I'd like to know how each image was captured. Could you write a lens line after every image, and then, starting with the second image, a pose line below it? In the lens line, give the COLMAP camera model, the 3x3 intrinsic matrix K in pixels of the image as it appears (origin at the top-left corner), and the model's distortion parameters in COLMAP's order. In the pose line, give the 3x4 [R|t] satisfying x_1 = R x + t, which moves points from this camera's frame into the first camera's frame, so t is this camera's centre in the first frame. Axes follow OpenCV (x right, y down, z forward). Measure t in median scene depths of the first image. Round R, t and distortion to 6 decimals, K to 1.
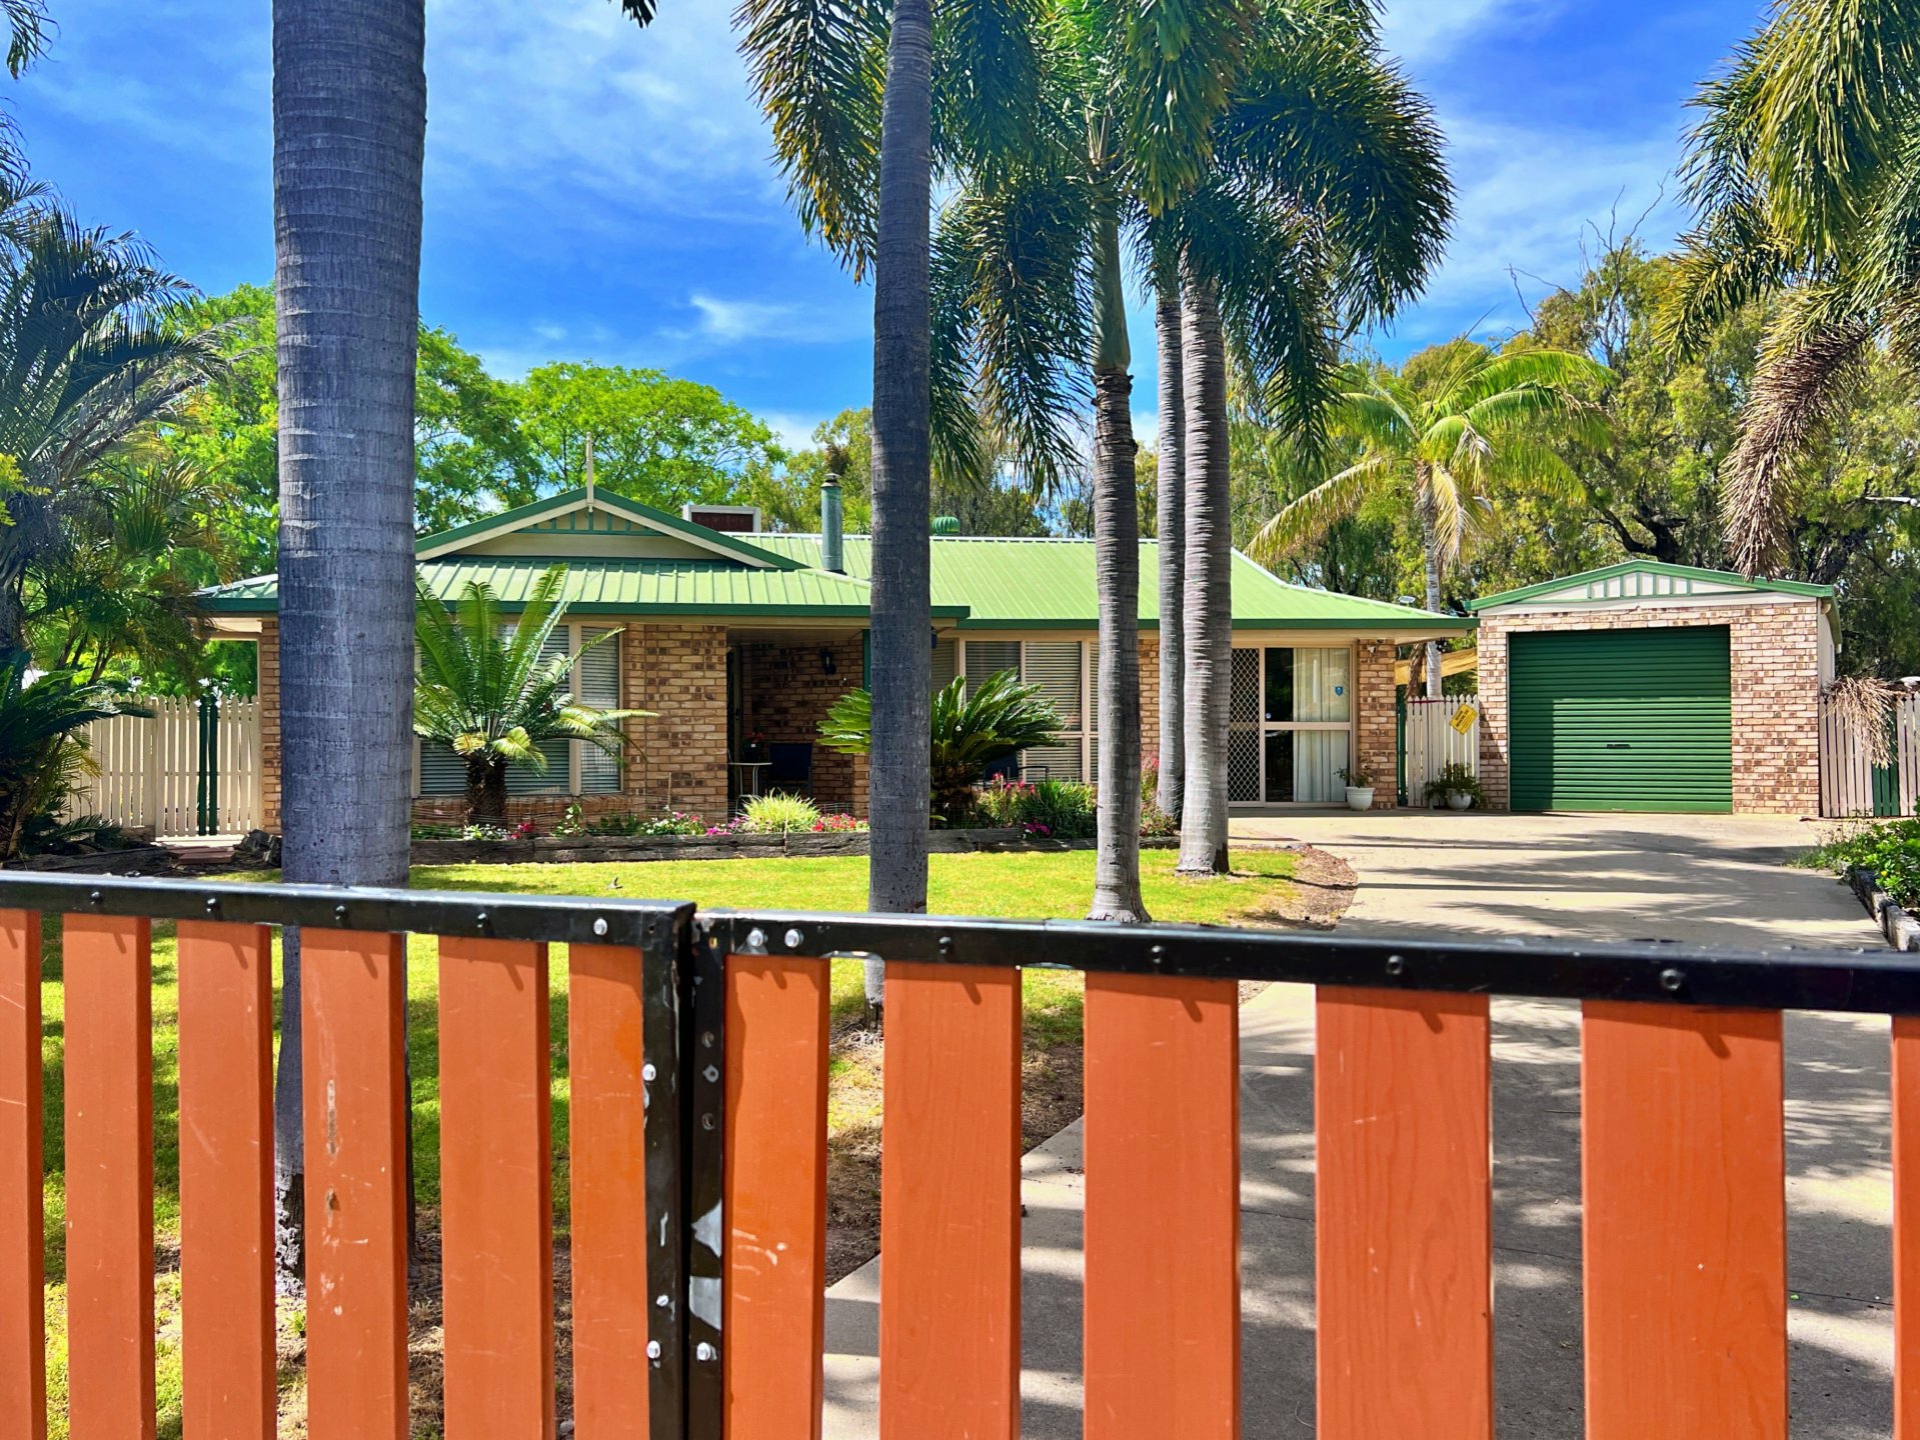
lens RADIAL K [[1567.4, 0, 958.4], [0, 1567.4, 720.4], [0, 0, 1]] dist [0.021352, -0.010459]
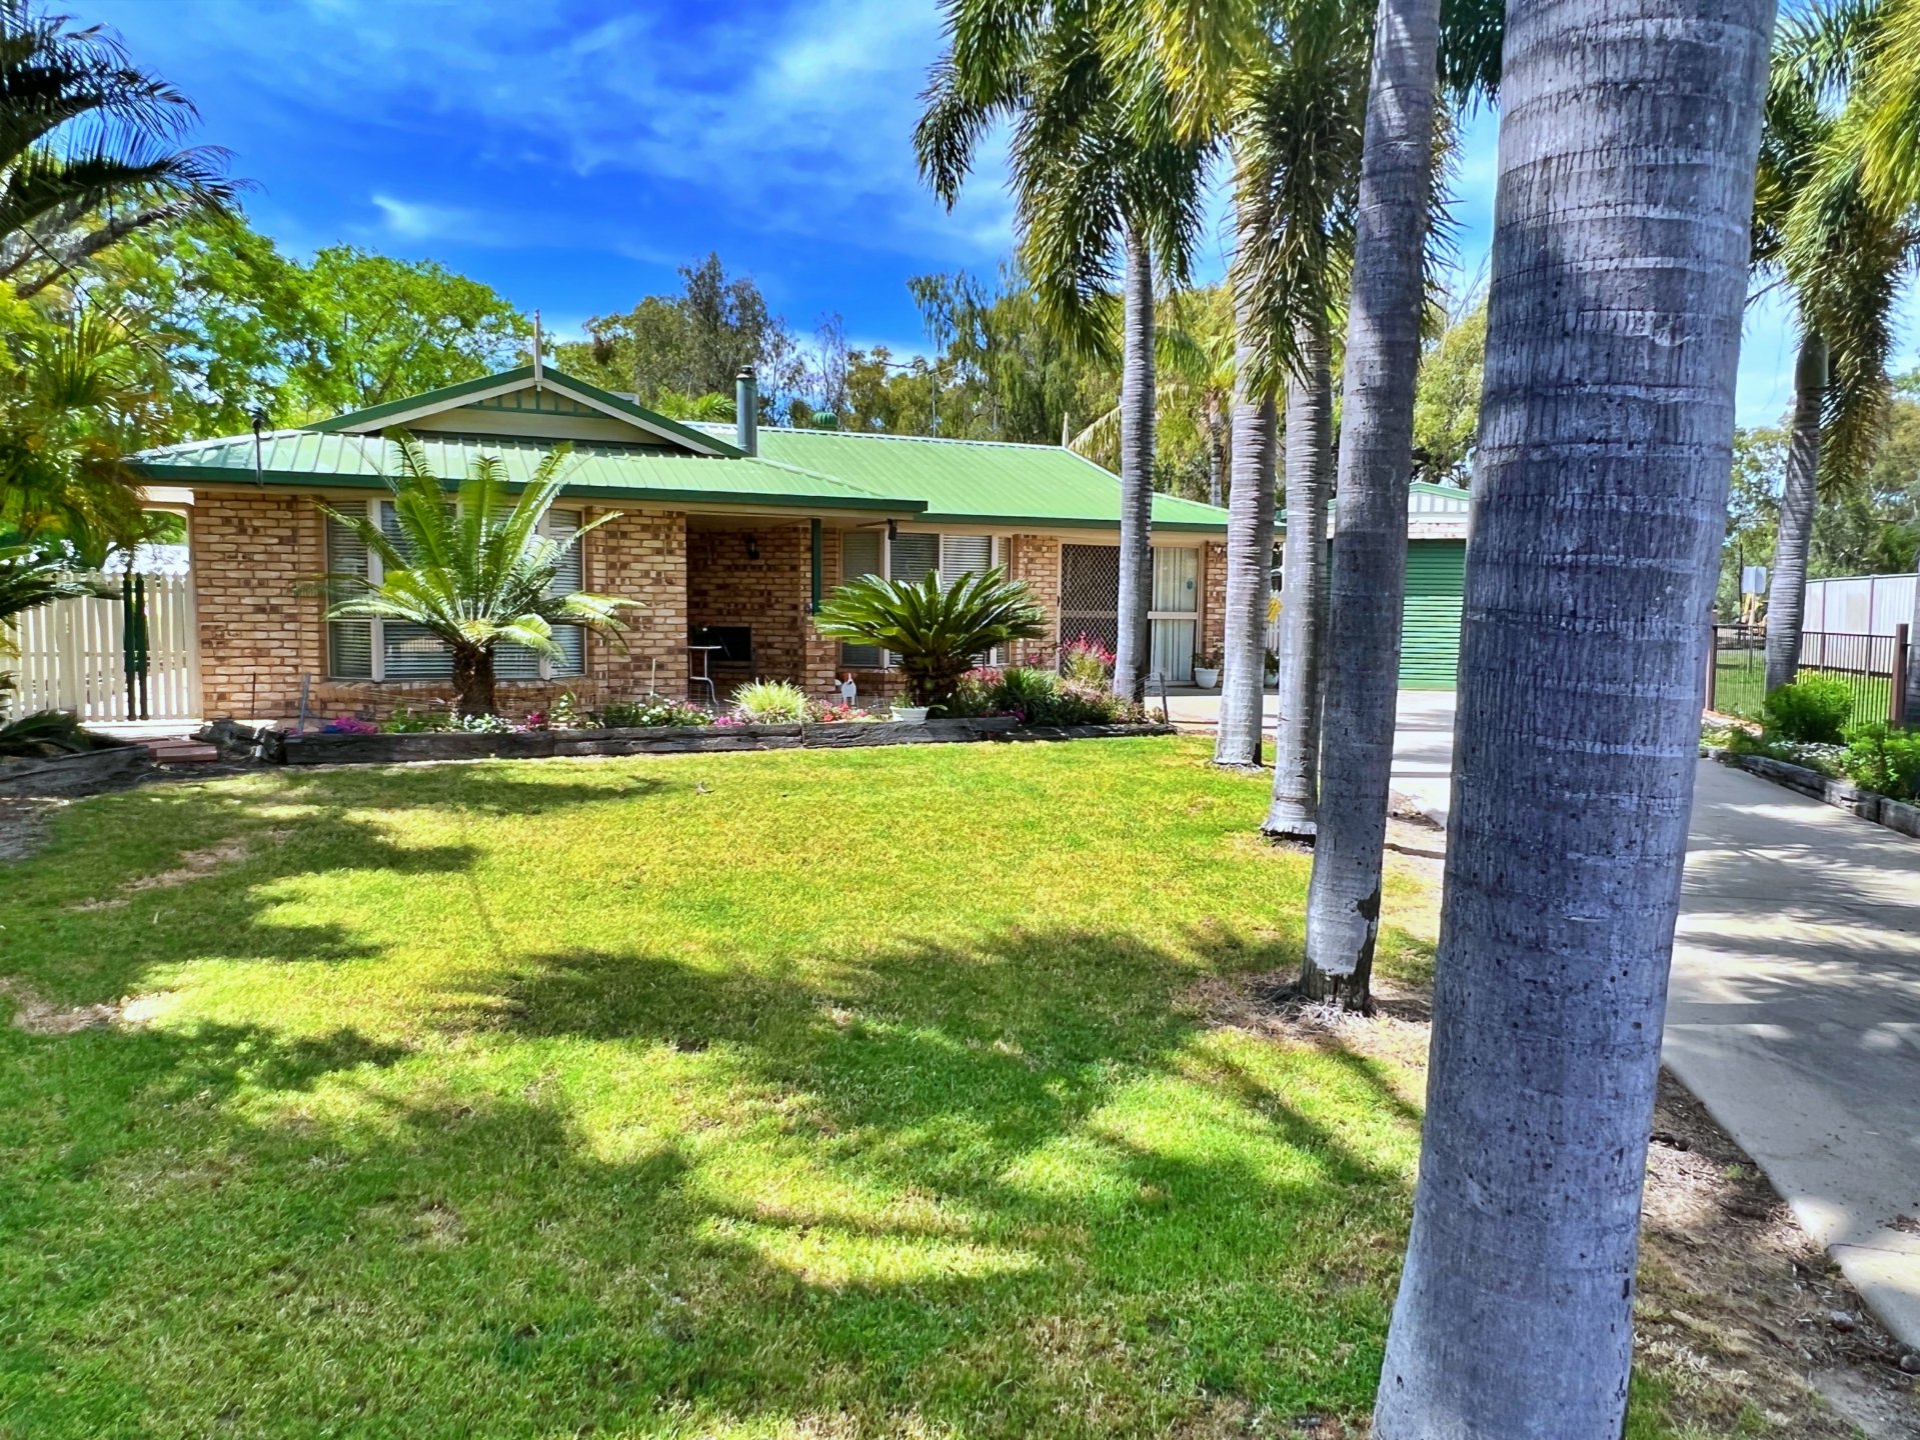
lens RADIAL K [[1283.0, 0, 961.5], [0, 1283.0, 714.2], [0, 0, 1]] dist [-0.022357, 0.005947]
pose [[0.971799, -0.001560, 0.235807, -0.171456], [-0.021361, 0.995285, 0.094614, -0.012236], [-0.234843, -0.096983, 0.967183, 0.145534]]
